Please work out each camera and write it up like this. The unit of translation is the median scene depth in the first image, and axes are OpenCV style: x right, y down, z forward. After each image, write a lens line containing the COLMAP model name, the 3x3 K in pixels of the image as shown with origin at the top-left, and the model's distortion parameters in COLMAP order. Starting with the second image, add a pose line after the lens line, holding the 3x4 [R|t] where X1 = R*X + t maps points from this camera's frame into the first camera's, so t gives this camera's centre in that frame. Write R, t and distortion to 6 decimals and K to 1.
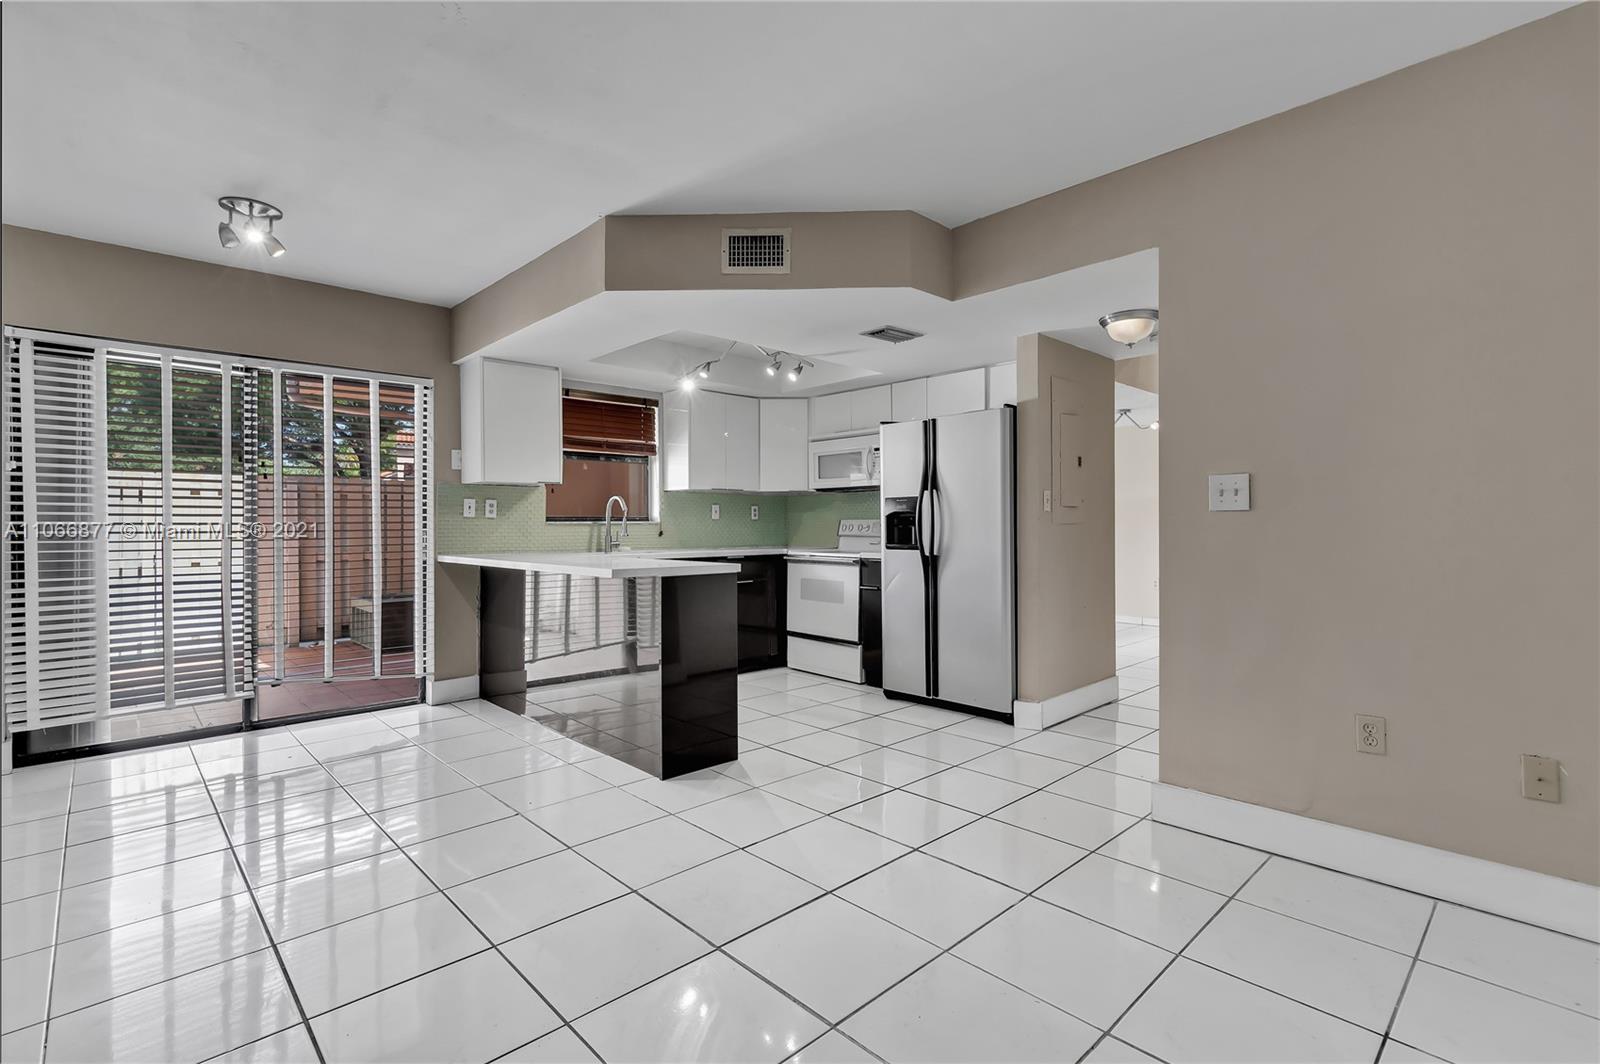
lens RADIAL K [[748.3, 0, 806.3], [0, 748.3, 523.2], [0, 0, 1]] dist [0.003754, -0.000005]
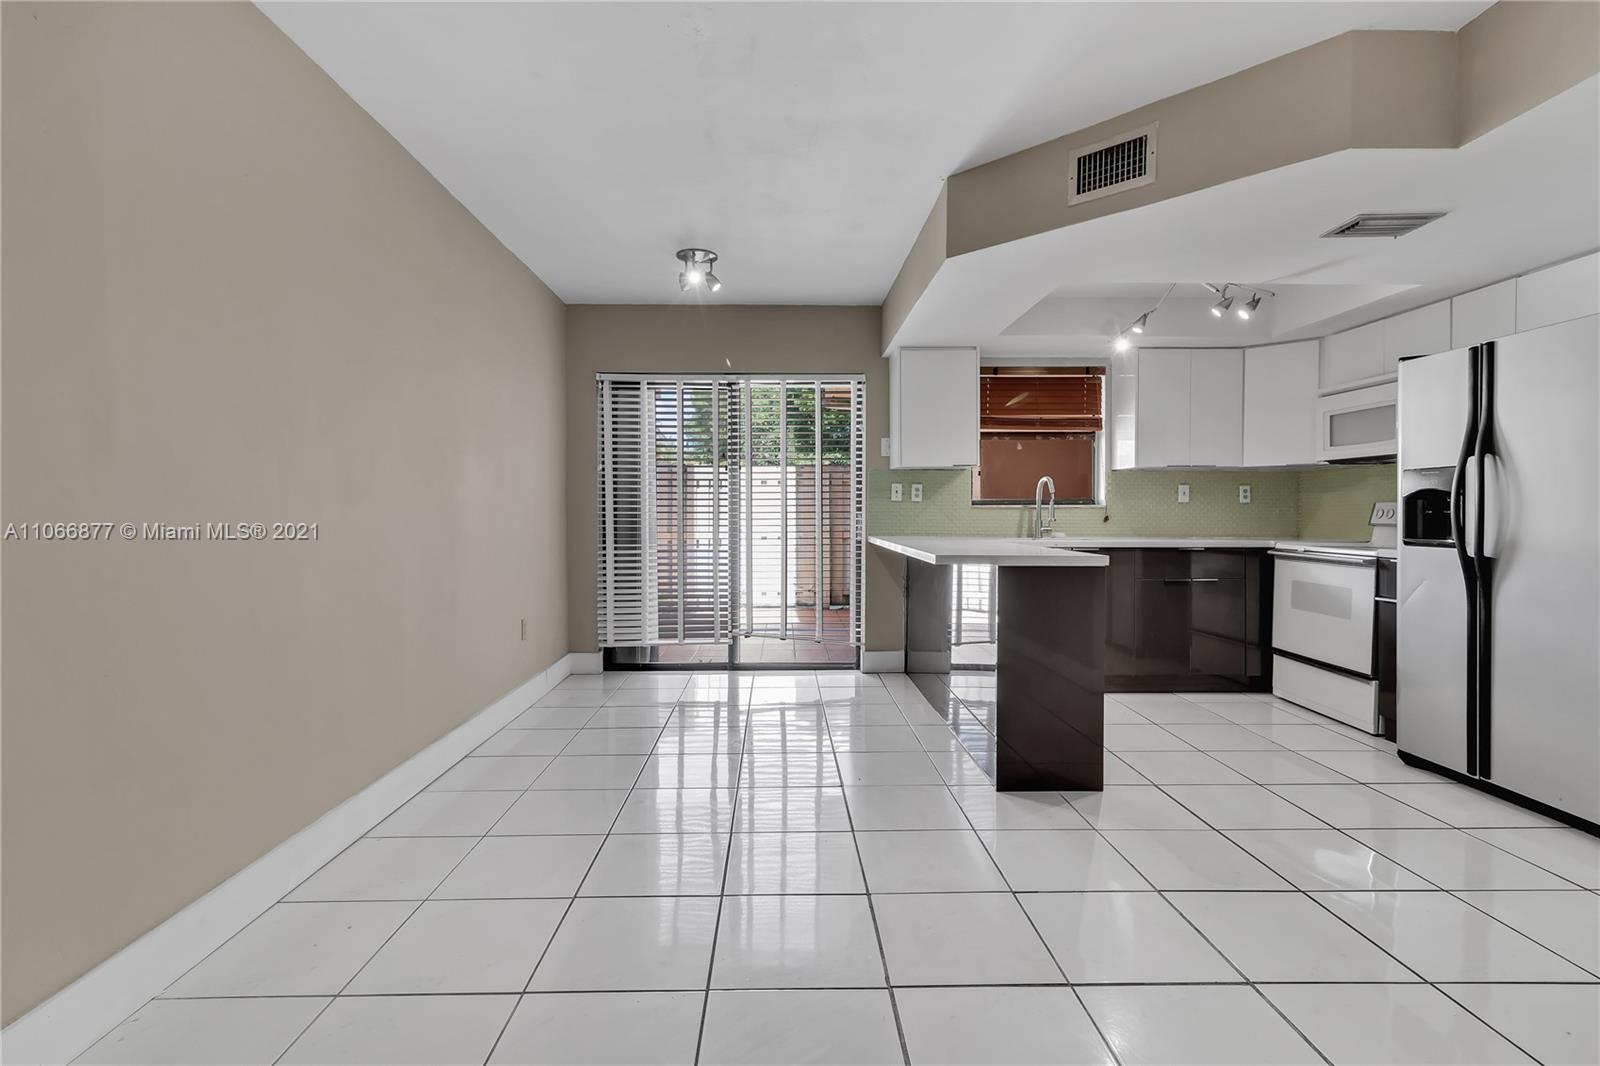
lens RADIAL K [[752.1, 0, 784.3], [0, 752.1, 524.3], [0, 0, 1]] dist [0.004368, 0.000348]
pose [[0.732623, 0.016349, -0.680438, 0.155825], [-0.001618, 0.999750, 0.022279, 0.001434], [0.680633, -0.015221, 0.732467, 0.111743]]
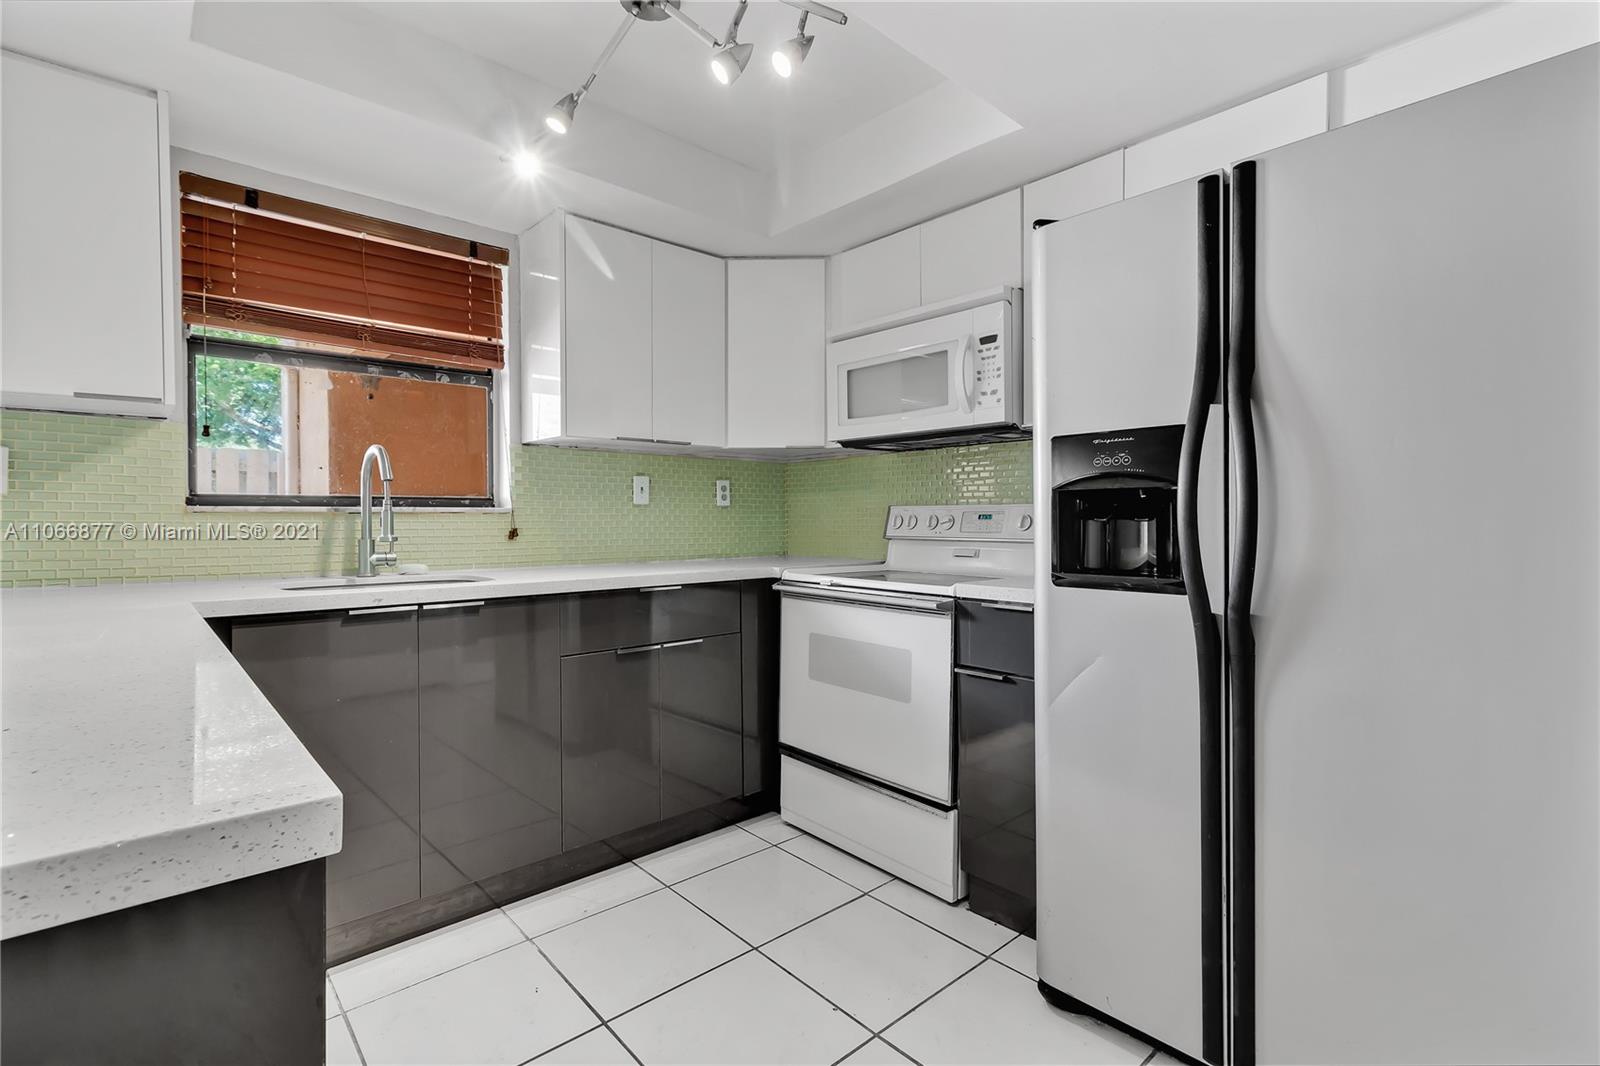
lens RADIAL K [[748.3, 0, 806.3], [0, 748.3, 524.2], [0, 0, 1]] dist [0.003754, -0.000005]
pose [[0.999825, 0.002588, -0.018509, -0.001107], [-0.002392, 0.999941, 0.010615, 0.003006], [0.018535, -0.010569, 0.999772, 0.634035]]
